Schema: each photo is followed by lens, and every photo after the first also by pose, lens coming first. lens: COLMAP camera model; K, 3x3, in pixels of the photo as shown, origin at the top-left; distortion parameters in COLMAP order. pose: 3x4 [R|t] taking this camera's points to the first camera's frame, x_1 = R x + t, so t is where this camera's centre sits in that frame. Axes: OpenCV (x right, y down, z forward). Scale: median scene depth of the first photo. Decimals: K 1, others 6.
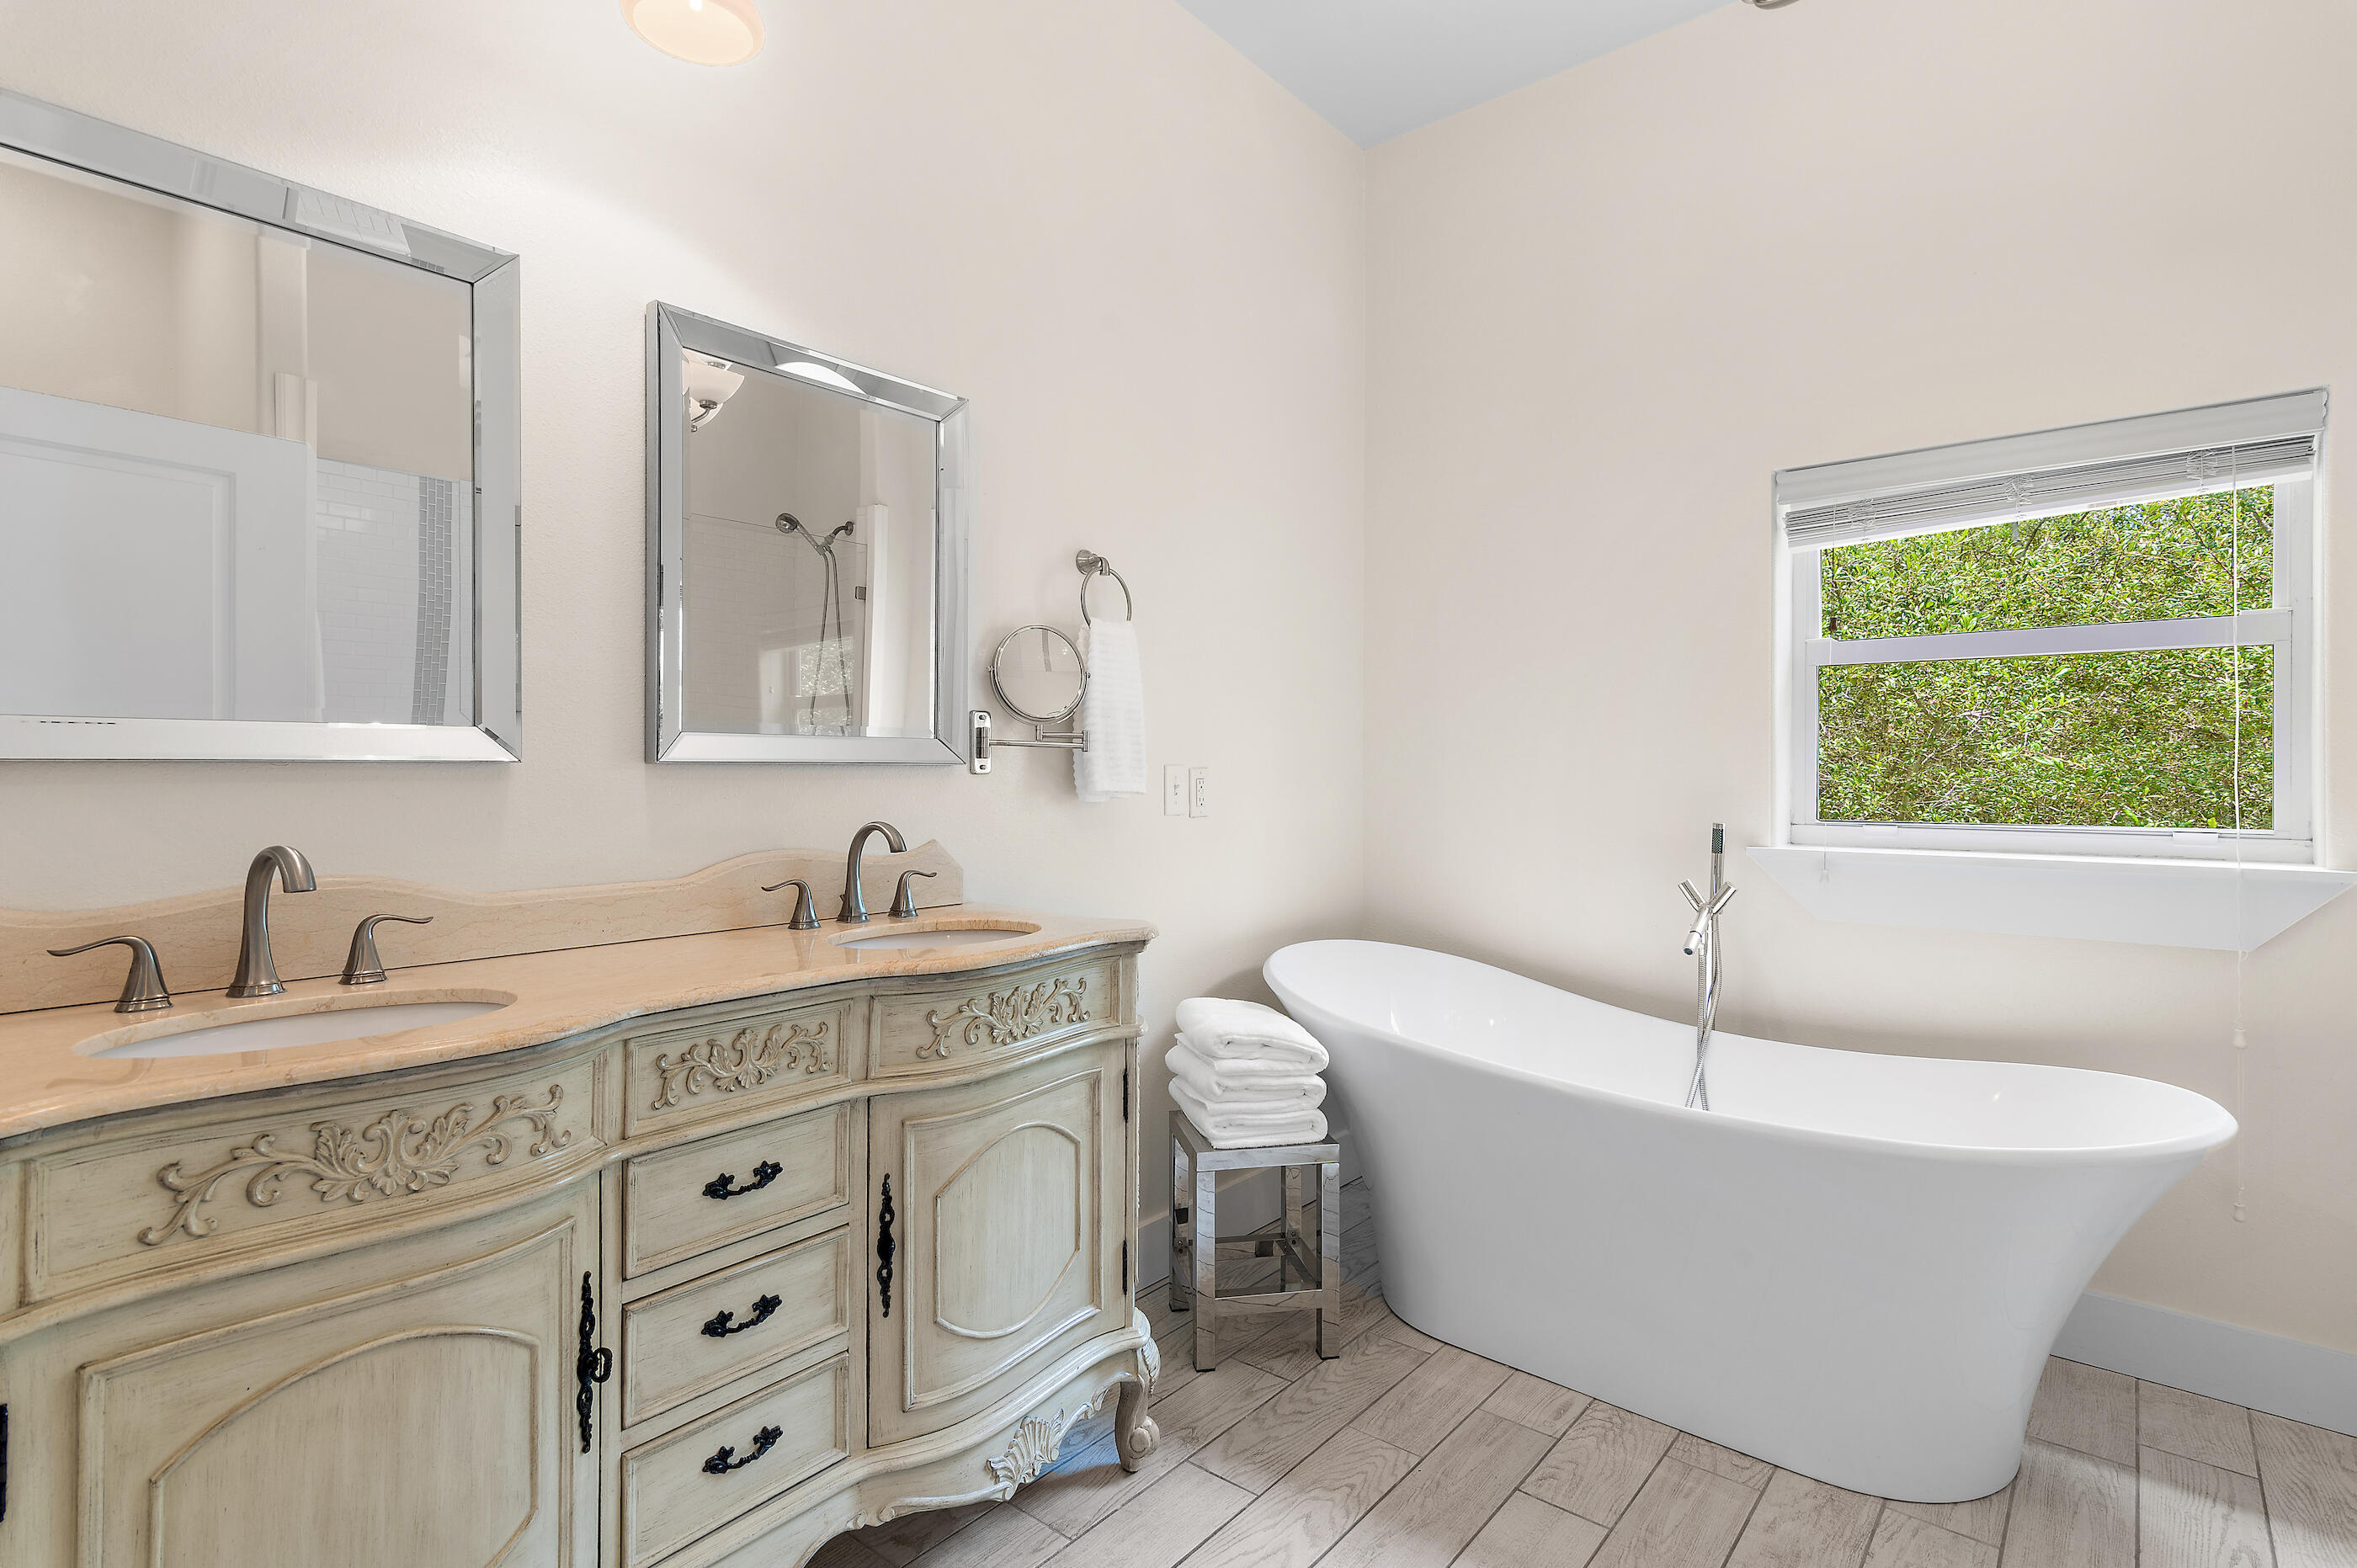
lens RADIAL K [[1154.7, 0, 1175.9], [0, 1154.7, 776.4], [0, 0, 1]] dist [0.003057, 0.001696]
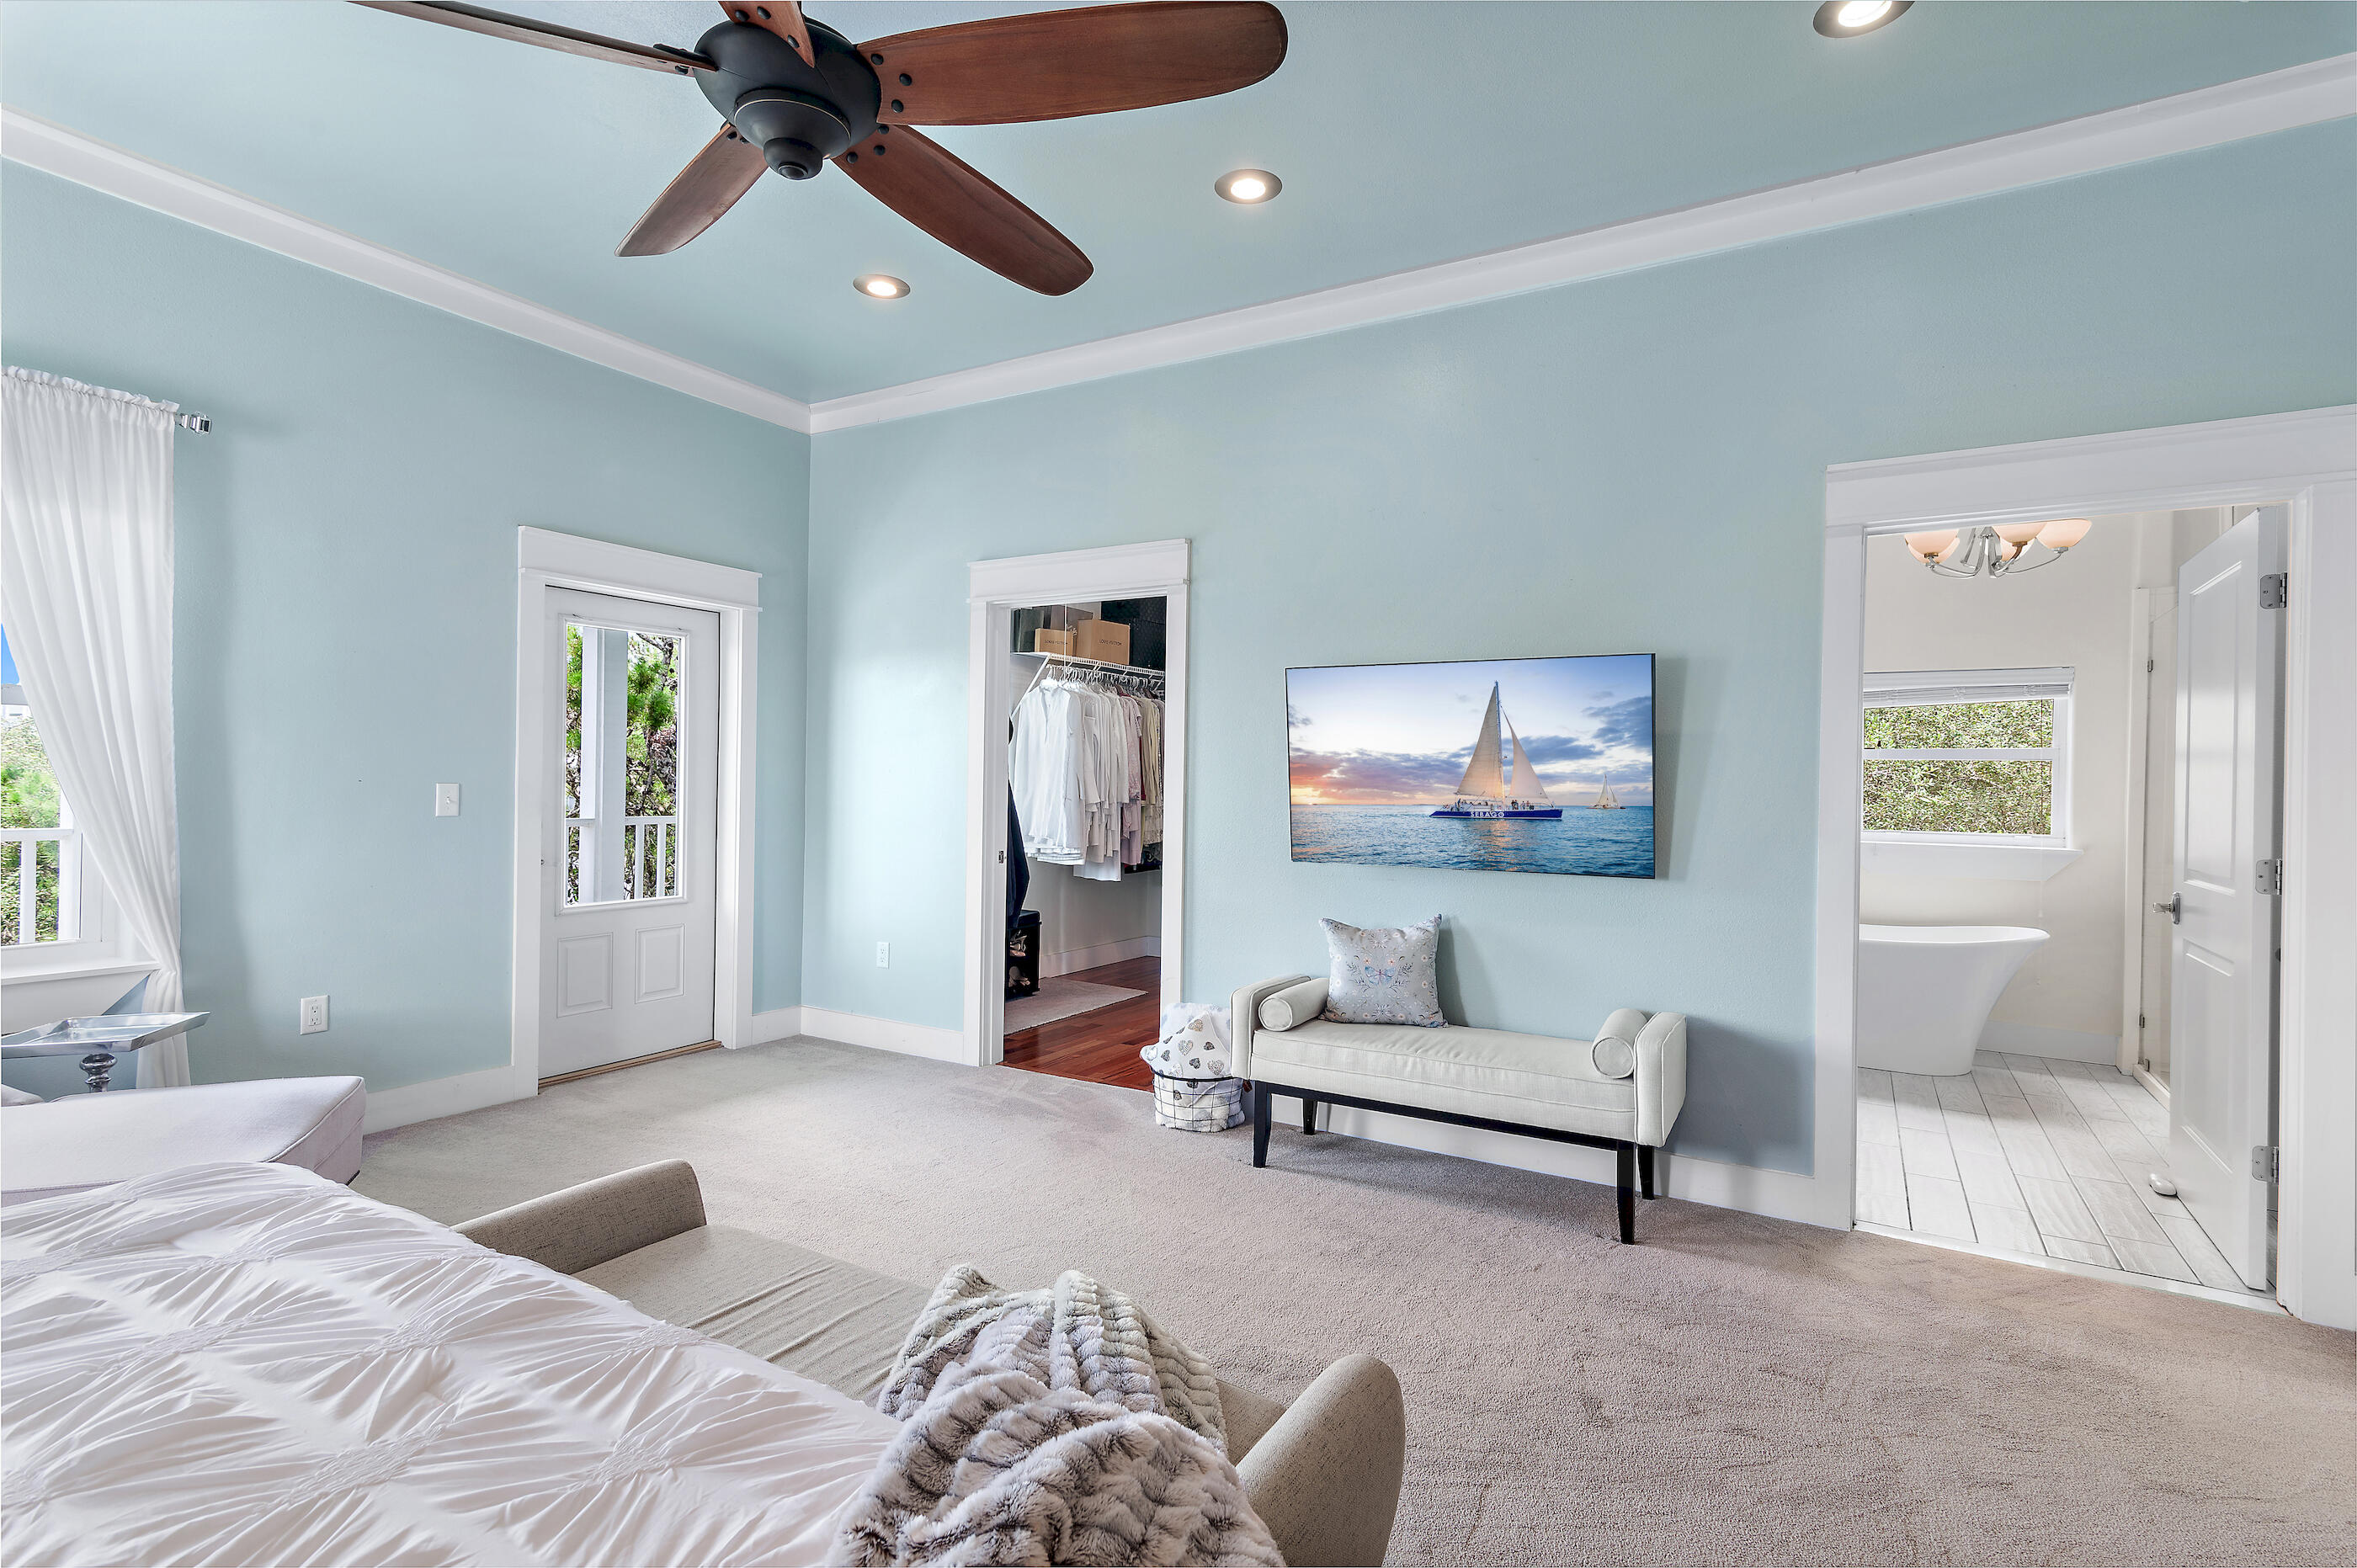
lens RADIAL K [[1154.7, 0, 1171.7], [0, 1154.7, 782.5], [0, 0, 1]] dist [0.003057, 0.001696]
pose [[0.988244, 0.008694, 0.152638, -1.354256], [-0.008513, 0.999962, -0.001840, -0.044868], [-0.152649, 0.000519, 0.988280, -1.217028]]
